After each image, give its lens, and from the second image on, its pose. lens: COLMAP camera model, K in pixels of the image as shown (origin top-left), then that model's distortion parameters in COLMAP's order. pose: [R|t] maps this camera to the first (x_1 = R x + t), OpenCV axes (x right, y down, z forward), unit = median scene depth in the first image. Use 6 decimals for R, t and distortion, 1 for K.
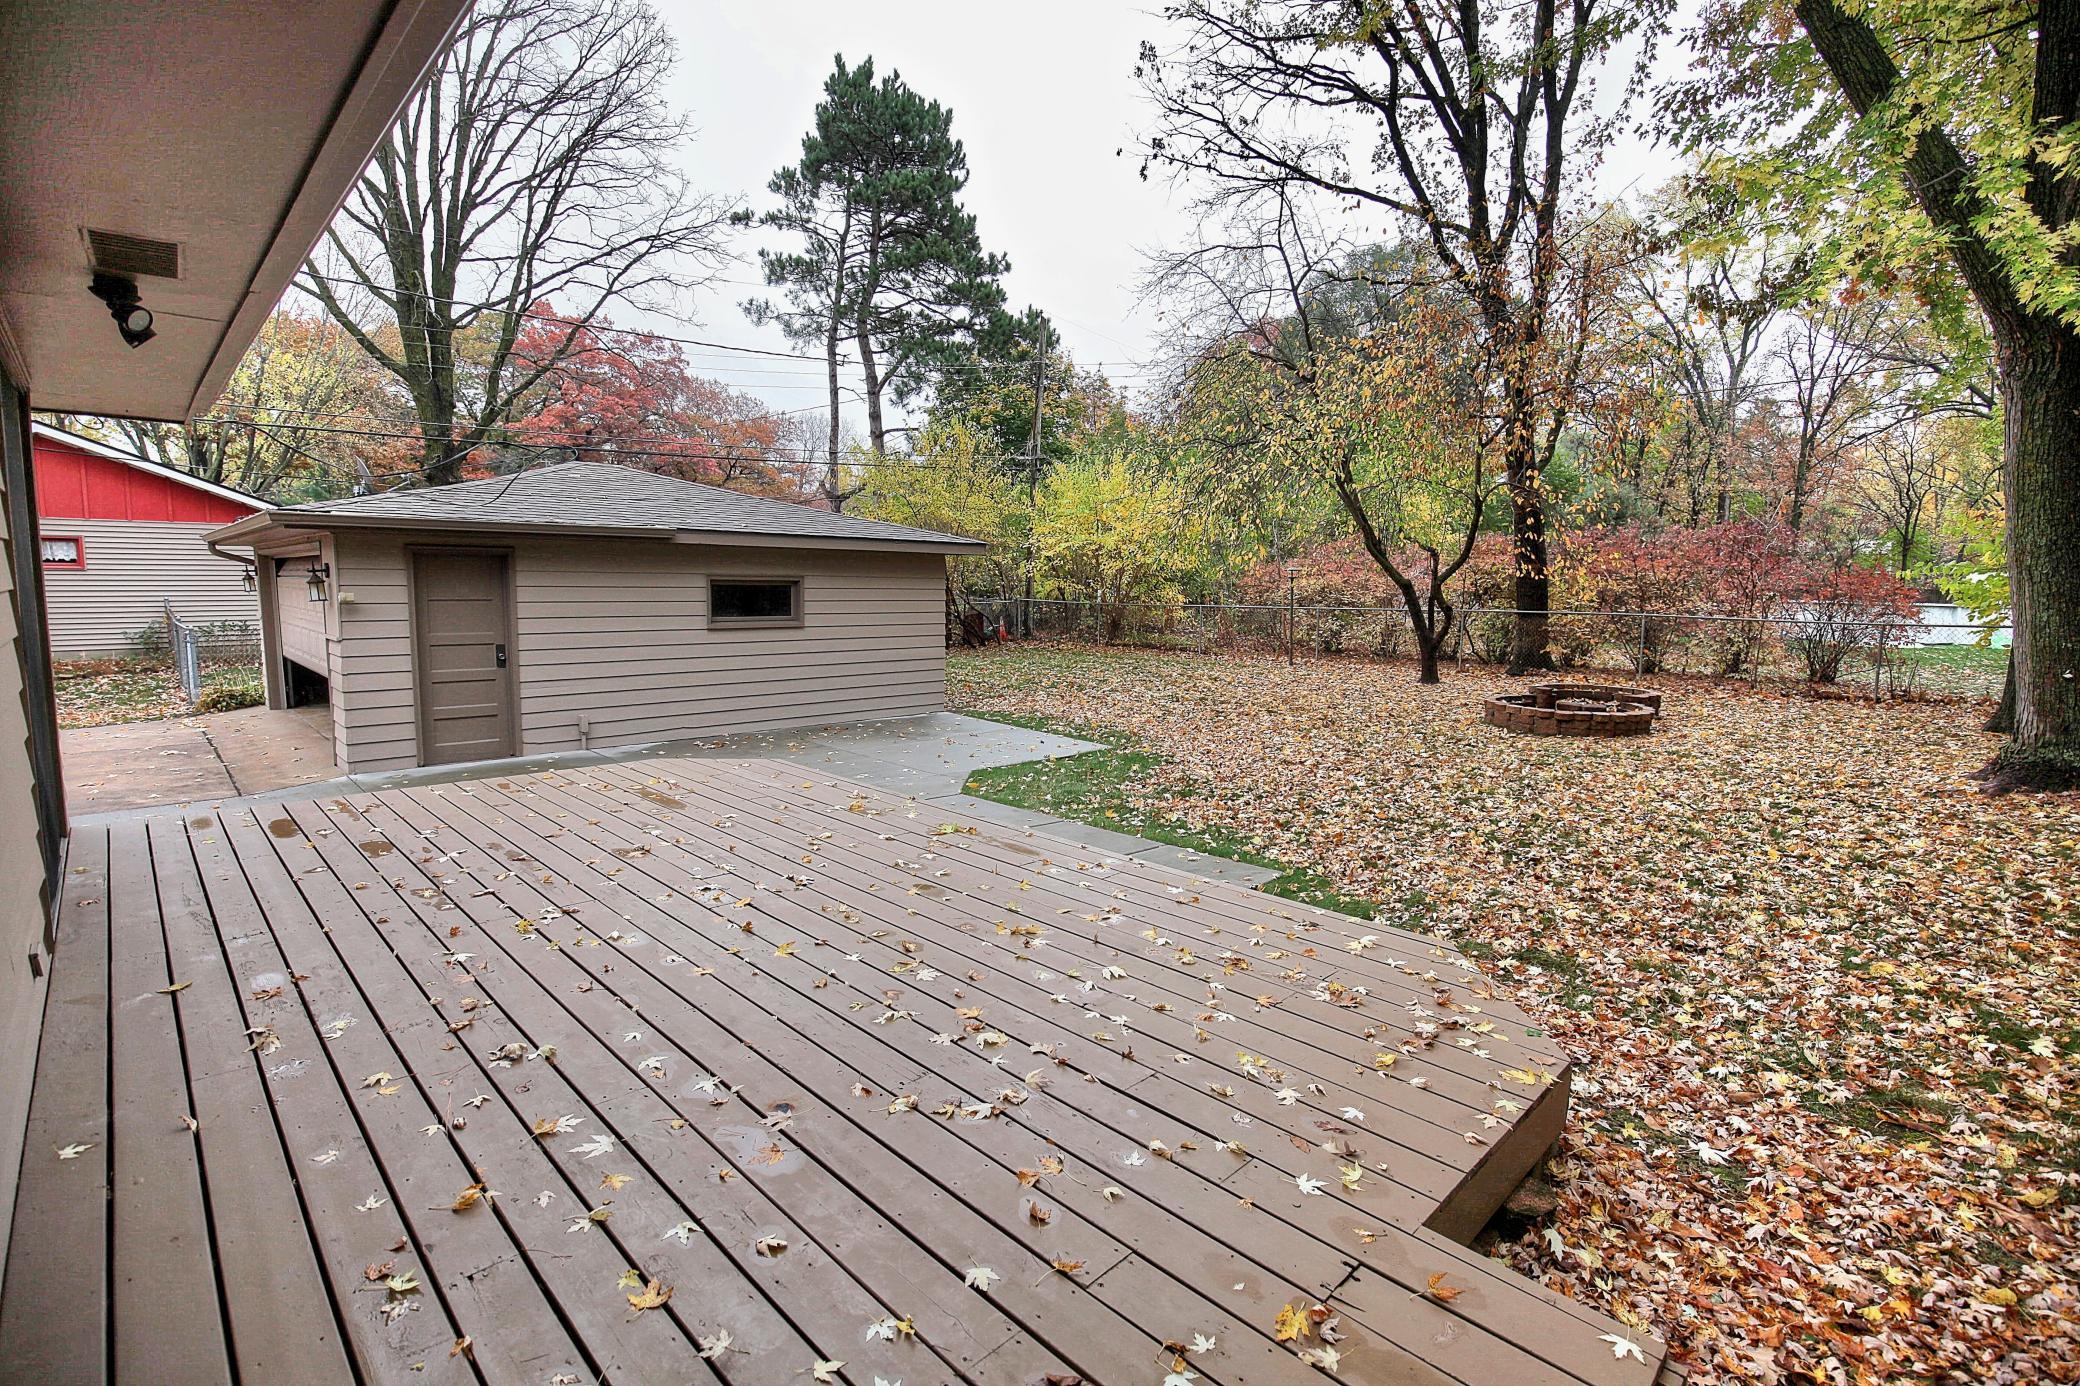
lens RADIAL K [[937.6, 0, 1047.9], [0, 937.6, 678.7], [0, 0, 1]] dist [-0.035255, 0.007582]
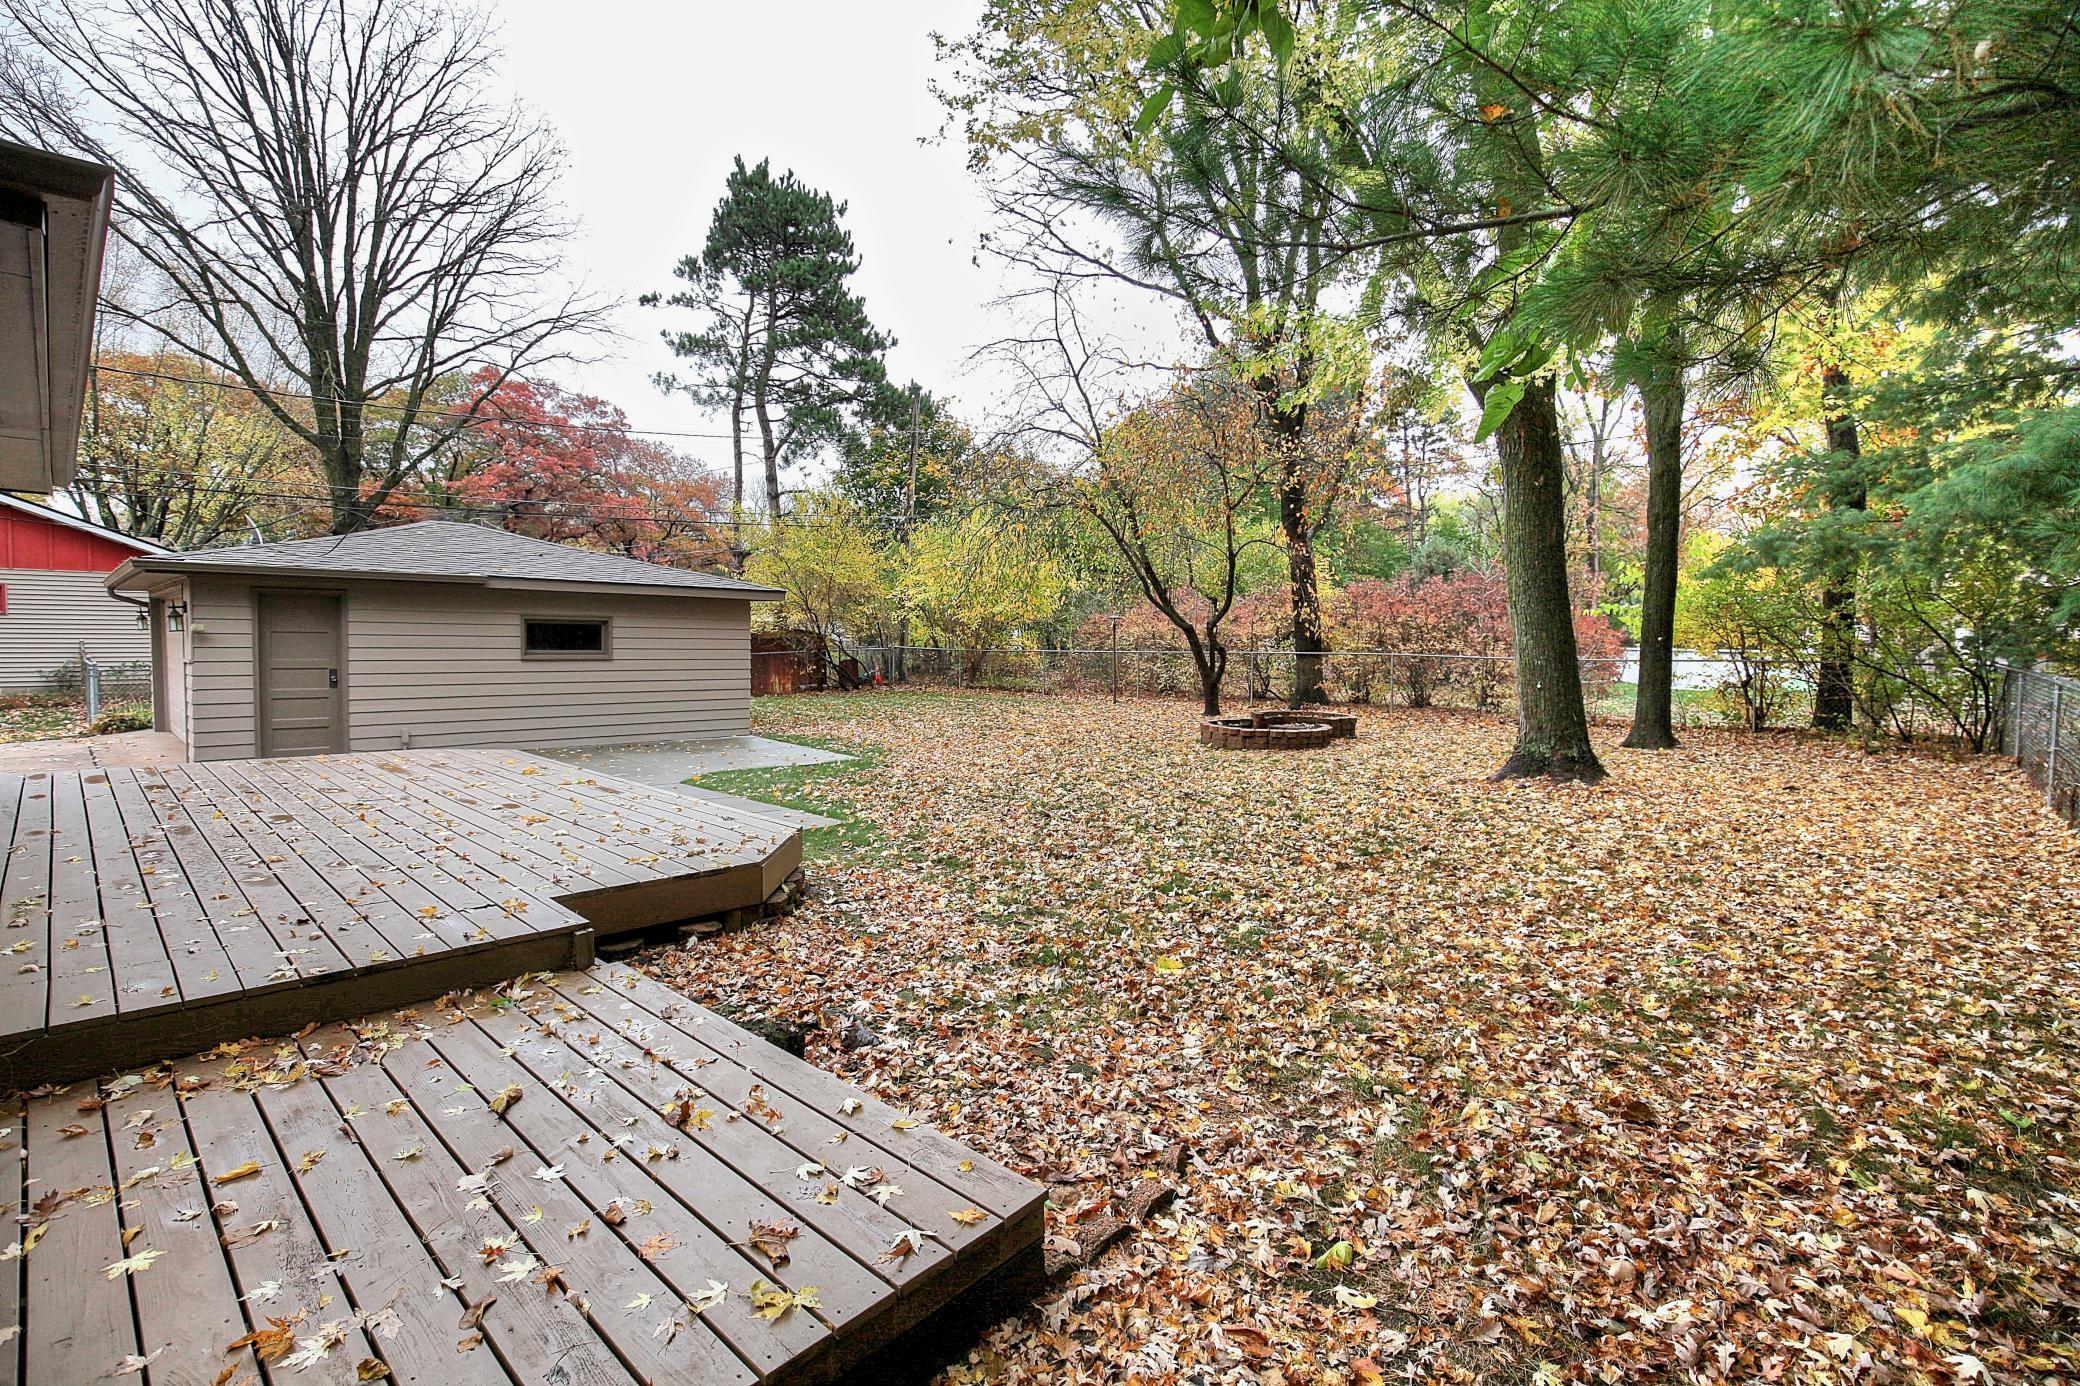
lens RADIAL K [[956.5, 0, 1056.9], [0, 956.5, 680.7], [0, 0, 1]] dist [-0.034697, 0.006632]
pose [[0.999730, -0.000879, 0.023230, 0.159103], [0.002305, 0.998109, -0.061422, 0.026960], [-0.023132, 0.061459, 0.997842, -0.121862]]
